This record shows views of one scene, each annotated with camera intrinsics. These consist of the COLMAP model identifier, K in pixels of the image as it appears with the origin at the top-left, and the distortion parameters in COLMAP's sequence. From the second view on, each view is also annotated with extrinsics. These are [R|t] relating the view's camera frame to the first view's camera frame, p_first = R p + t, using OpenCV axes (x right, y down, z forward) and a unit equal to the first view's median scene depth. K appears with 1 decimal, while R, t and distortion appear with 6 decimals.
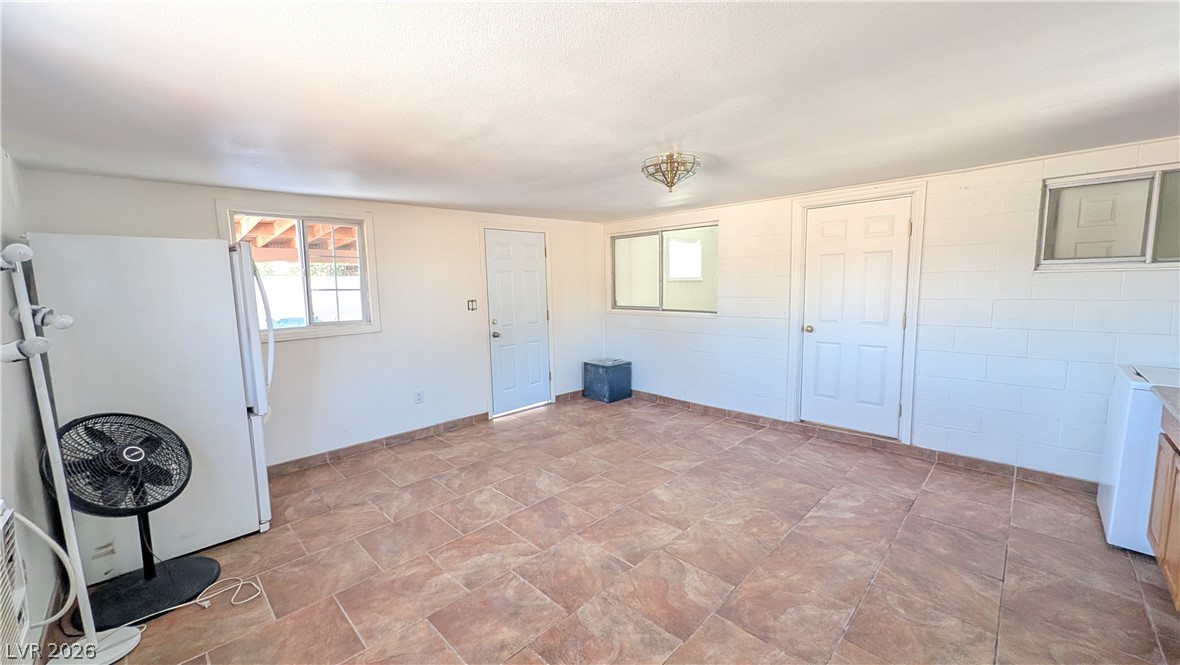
lens RADIAL K [[446.1, 0, 595.4], [0, 446.1, 333.3], [0, 0, 1]] dist [0.006820, 0.000195]
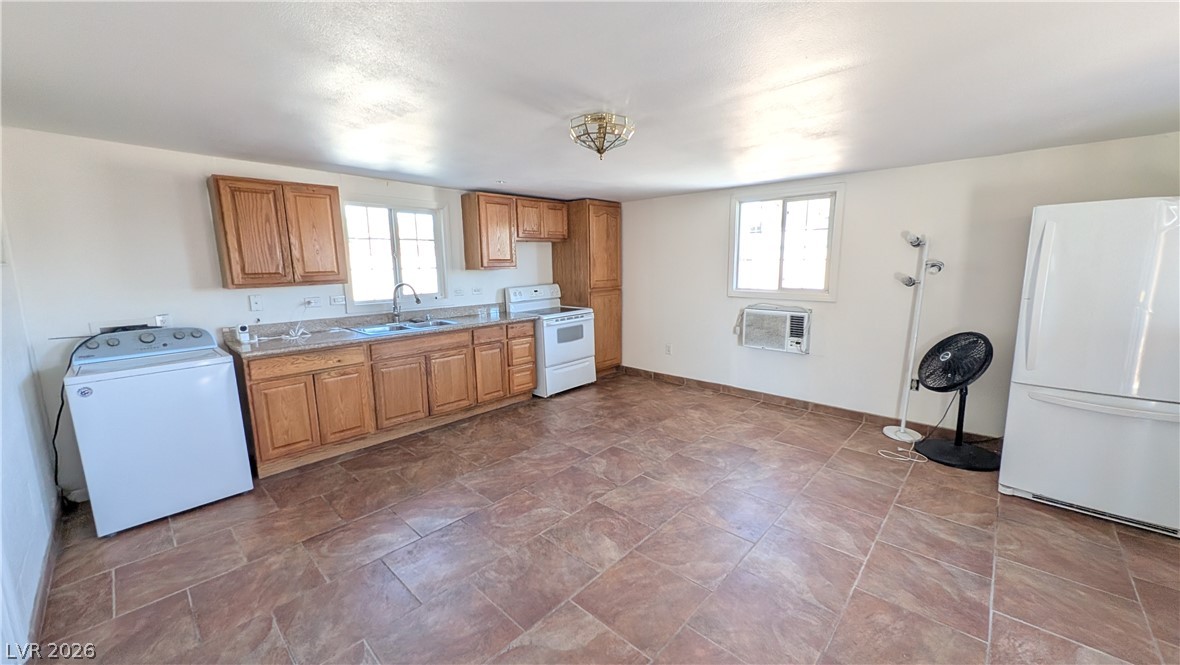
lens RADIAL K [[446.1, 0, 592.3], [0, 446.1, 331.7], [0, 0, 1]] dist [0.006820, 0.000195]
pose [[-0.999384, 0.033116, -0.011651, 0.150361], [0.028733, 0.962279, 0.270543, -0.163617], [0.020171, 0.270042, -0.962637, 1.395902]]
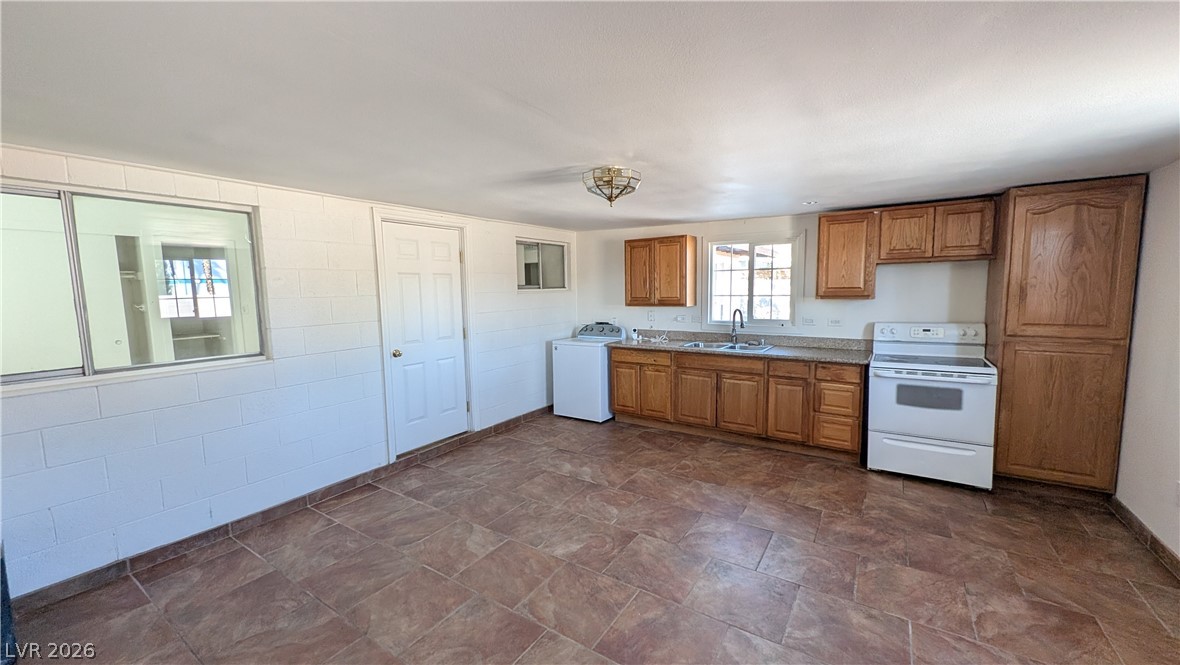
lens RADIAL K [[446.1, 0, 594.7], [0, 446.1, 331.8], [0, 0, 1]] dist [0.006820, 0.000195]
pose [[-0.185875, -0.077819, 0.979487, -0.571193], [0.132087, 0.985832, 0.103389, -0.110183], [-0.973655, 0.148595, -0.172963, 0.892225]]
